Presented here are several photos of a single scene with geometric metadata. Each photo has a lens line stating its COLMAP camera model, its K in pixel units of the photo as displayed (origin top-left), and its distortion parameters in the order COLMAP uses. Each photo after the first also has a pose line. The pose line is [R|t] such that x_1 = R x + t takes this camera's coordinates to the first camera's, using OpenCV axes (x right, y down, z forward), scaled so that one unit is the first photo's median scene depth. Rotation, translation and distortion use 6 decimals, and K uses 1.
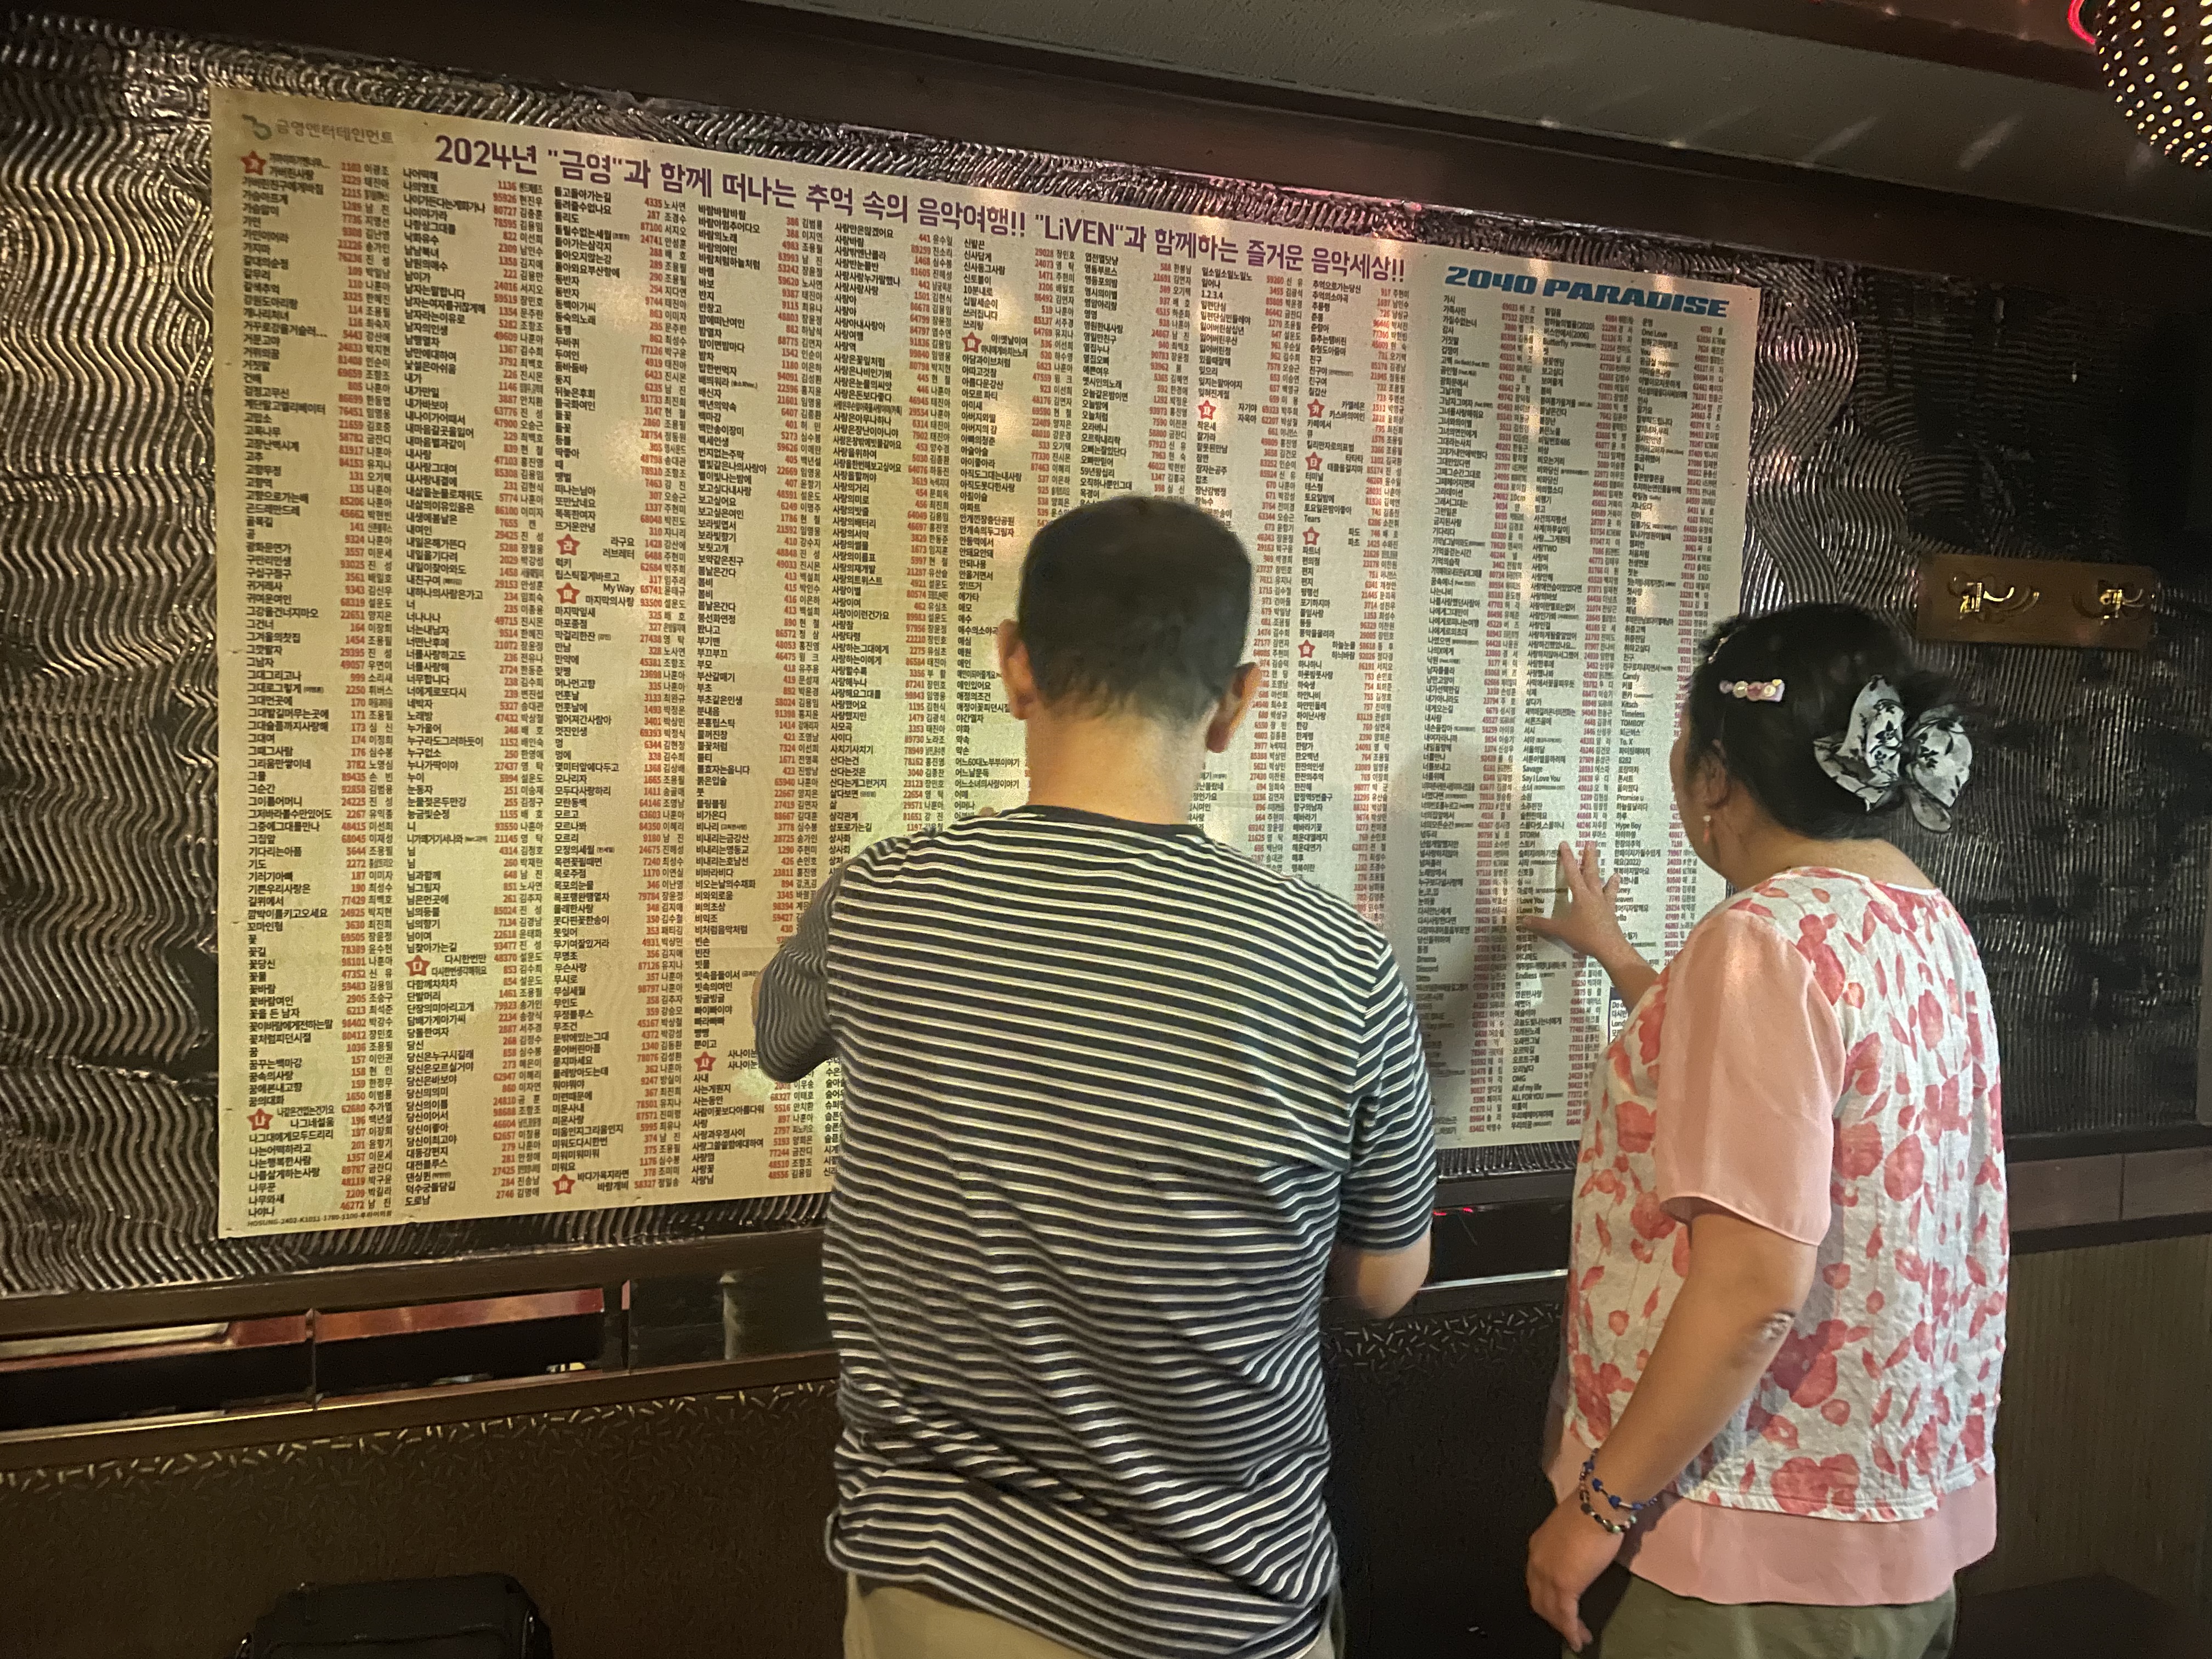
lens RADIAL K [[1668.4, 0, 1152.5], [0, 1668.4, 917.1], [0, 0, 1]] dist [0.046899, -0.024691]
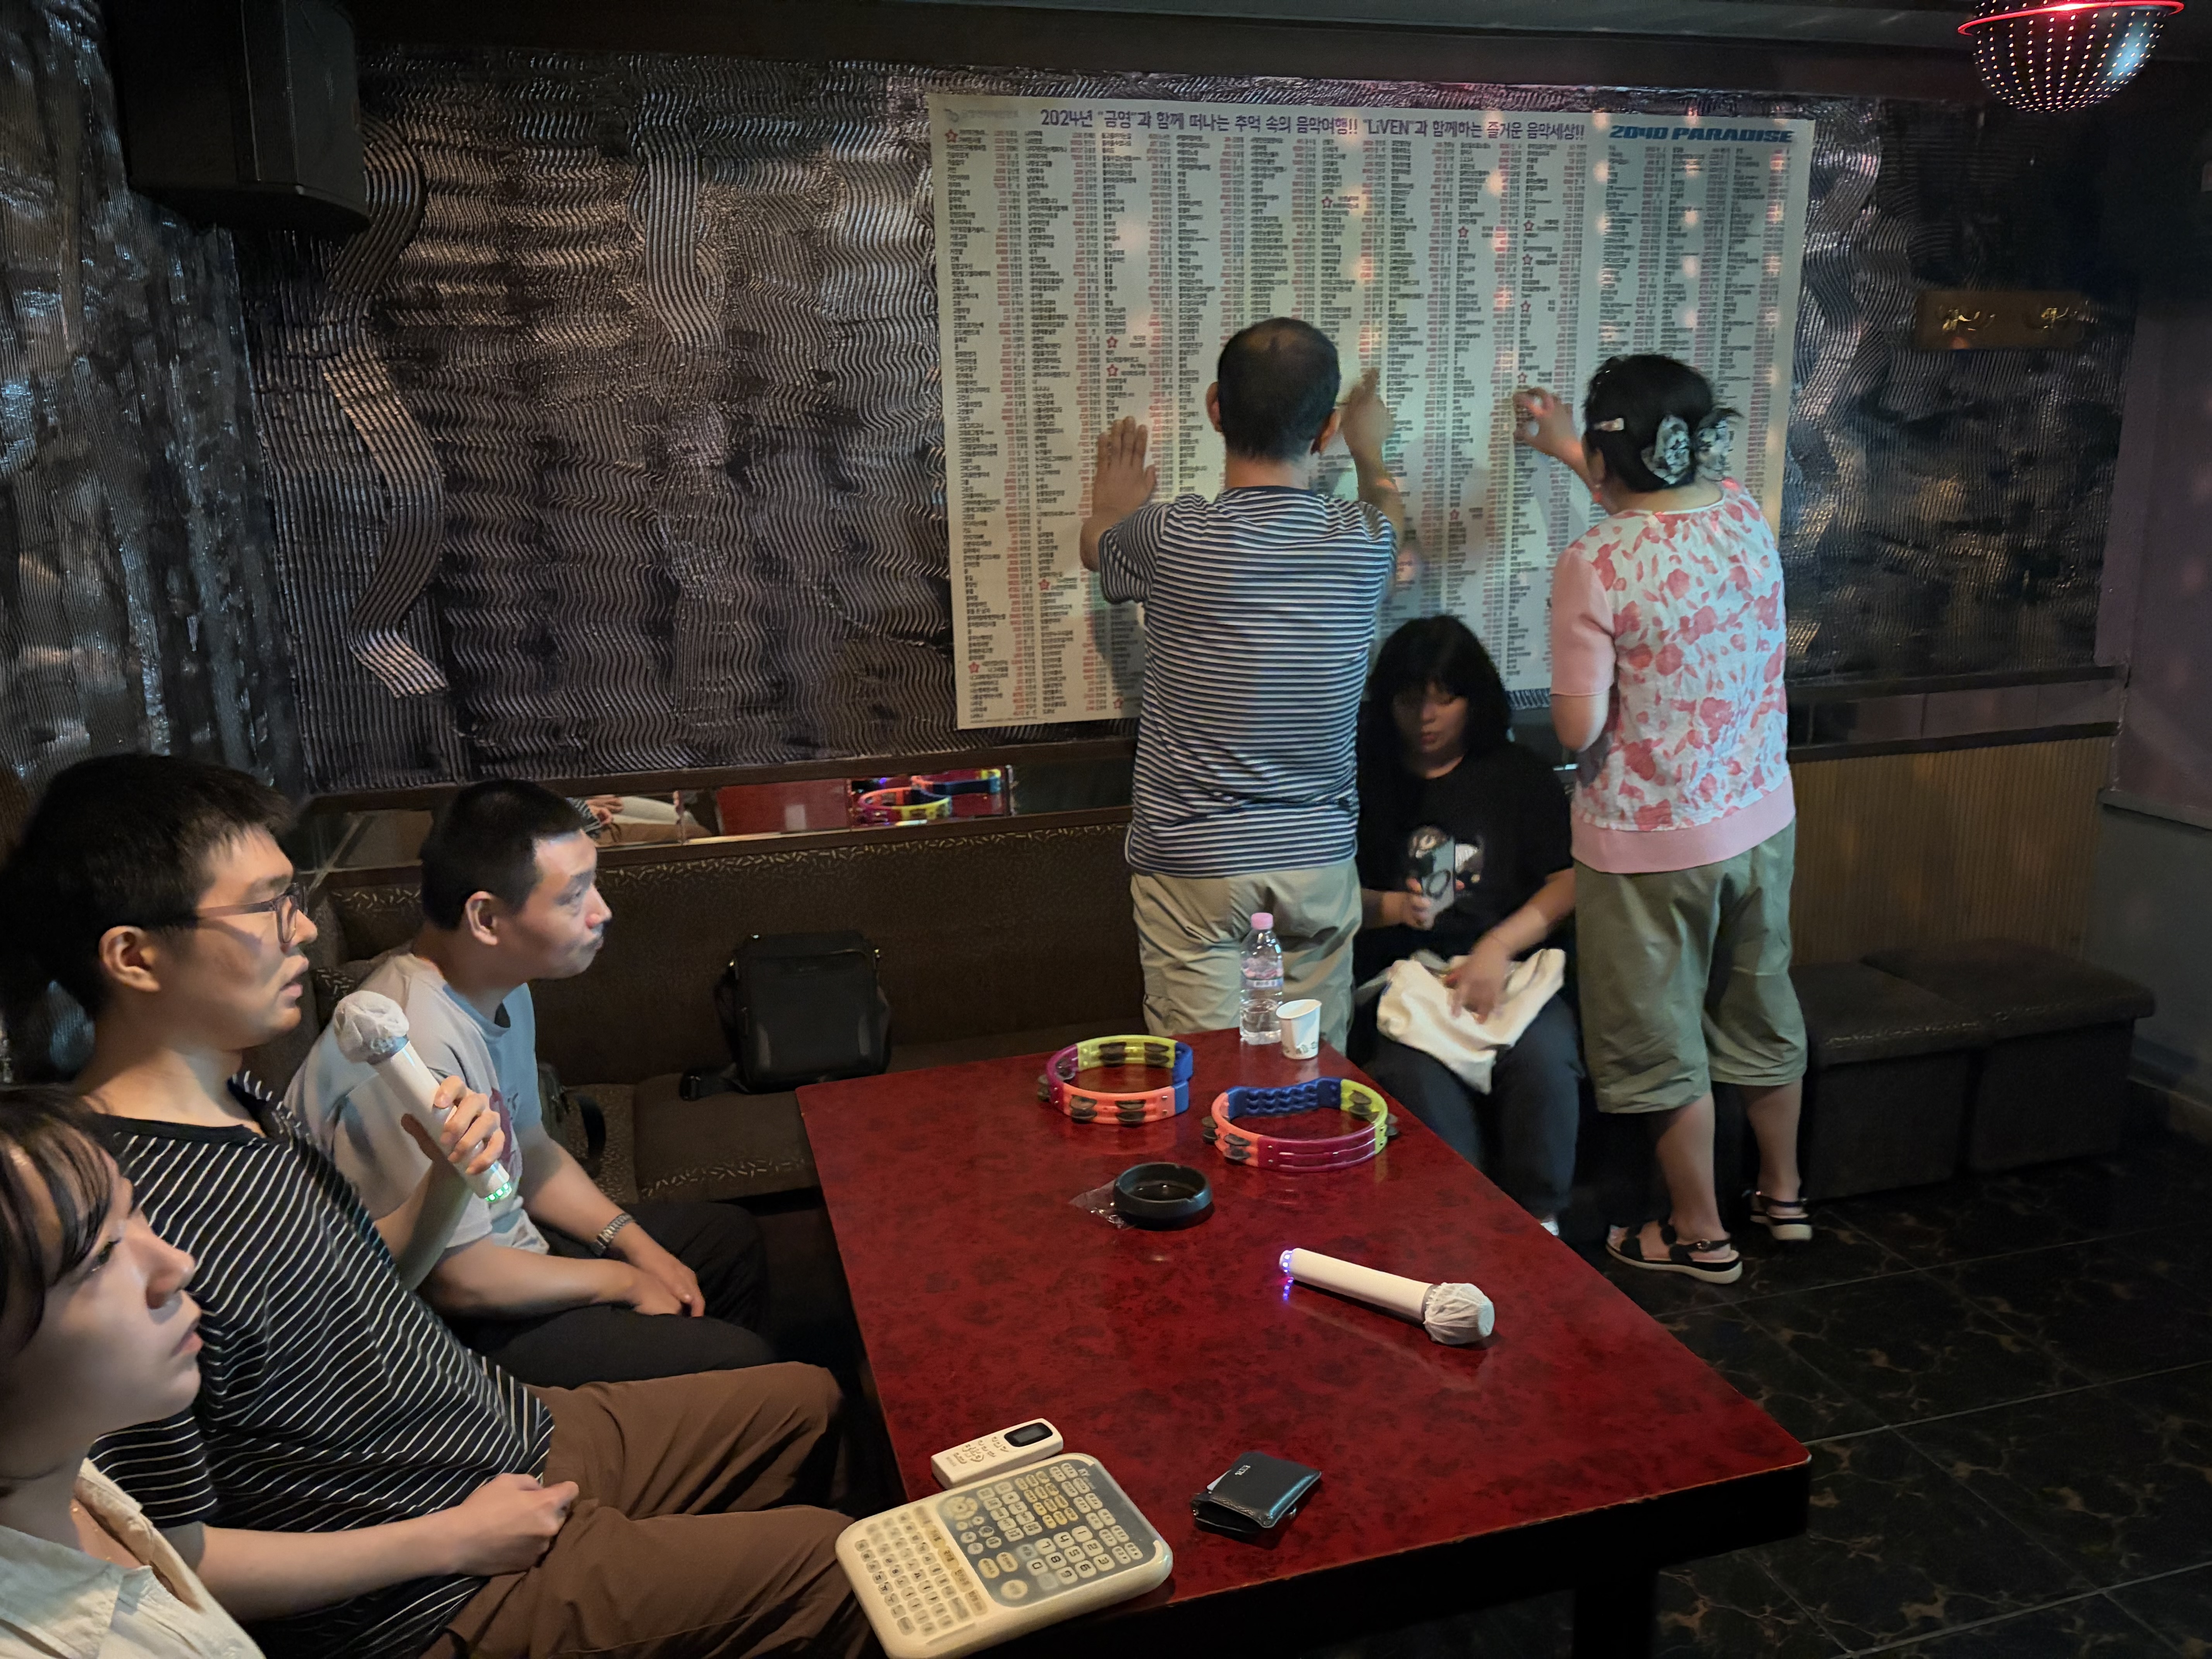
lens RADIAL K [[1640.1, 0, 1105.1], [0, 1640.1, 832.7], [0, 0, 1]] dist [-0.007477, 0.018225]
pose [[0.917126, 0.041750, -0.396405, 0.362132], [0.026498, 0.985913, 0.165146, 0.002684], [0.397715, -0.161964, 0.903100, -0.666928]]
